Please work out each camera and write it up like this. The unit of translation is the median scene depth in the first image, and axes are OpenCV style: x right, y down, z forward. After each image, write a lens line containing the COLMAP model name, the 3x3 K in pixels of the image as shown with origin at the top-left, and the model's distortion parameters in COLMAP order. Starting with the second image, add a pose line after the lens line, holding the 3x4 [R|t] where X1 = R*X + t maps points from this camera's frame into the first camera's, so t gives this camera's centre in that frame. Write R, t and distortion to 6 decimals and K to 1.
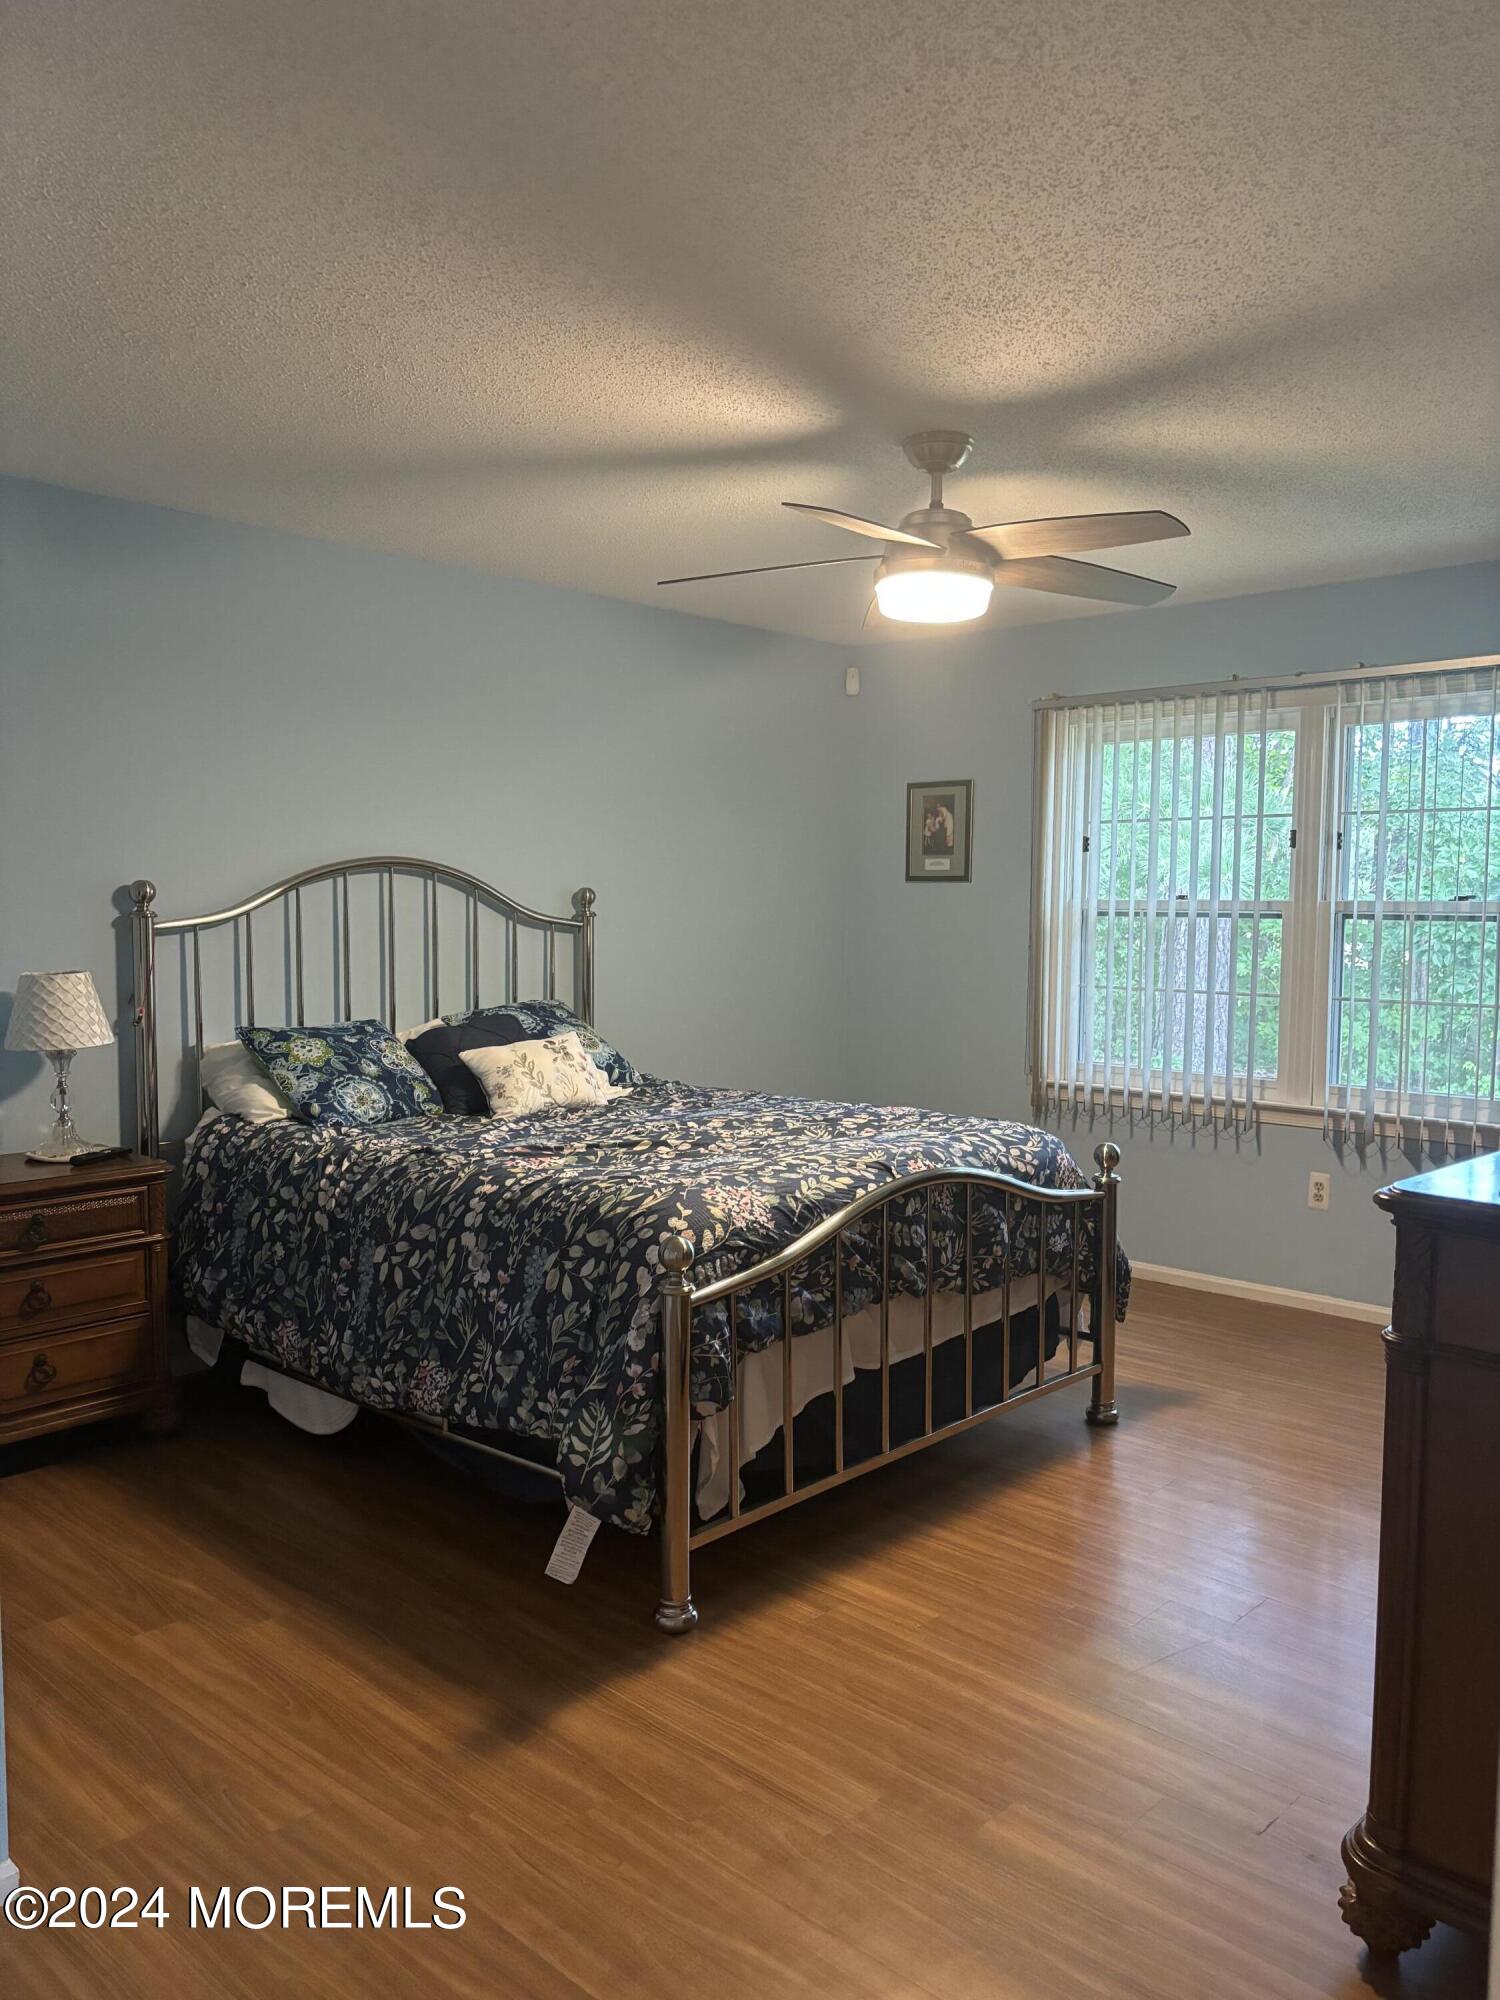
lens RADIAL K [[1532.4, 0, 750.0], [0, 1532.4, 1000.0], [0, 0, 1]] dist [0.008516, 0.003518]
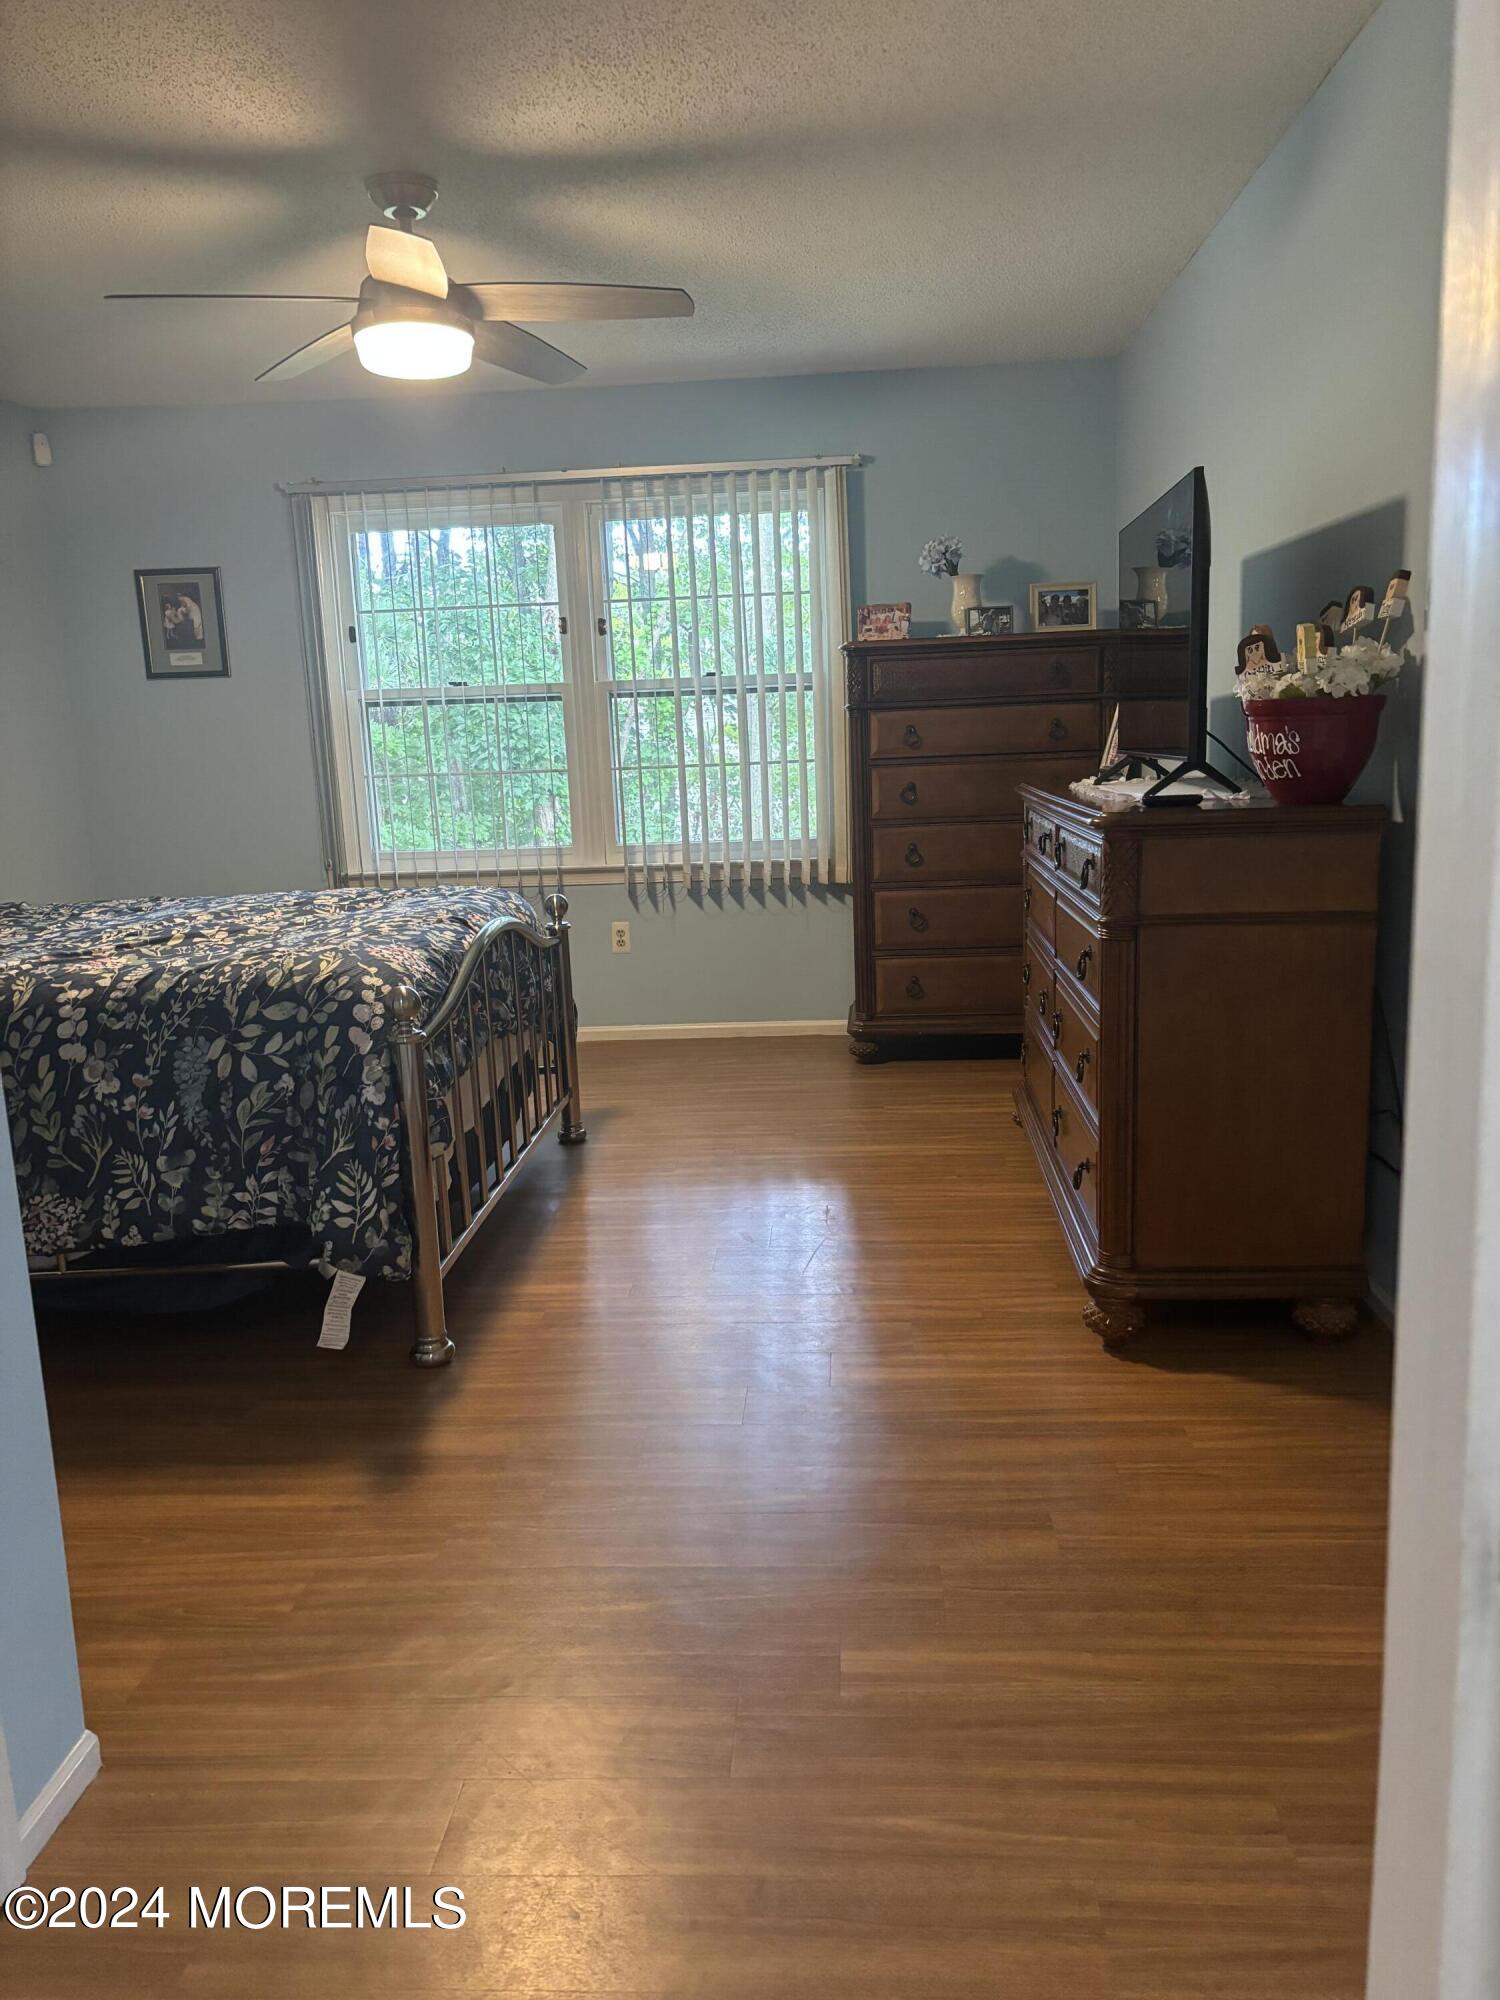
lens RADIAL K [[1523.0, 0, 758.4], [0, 1523.0, 1011.2], [0, 0, 1]] dist [0.100603, -0.116456]
pose [[0.765476, -0.155769, 0.624325, -0.456268], [0.087611, 0.986451, 0.138700, 0.046440], [-0.637472, -0.051474, 0.768752, 0.066853]]
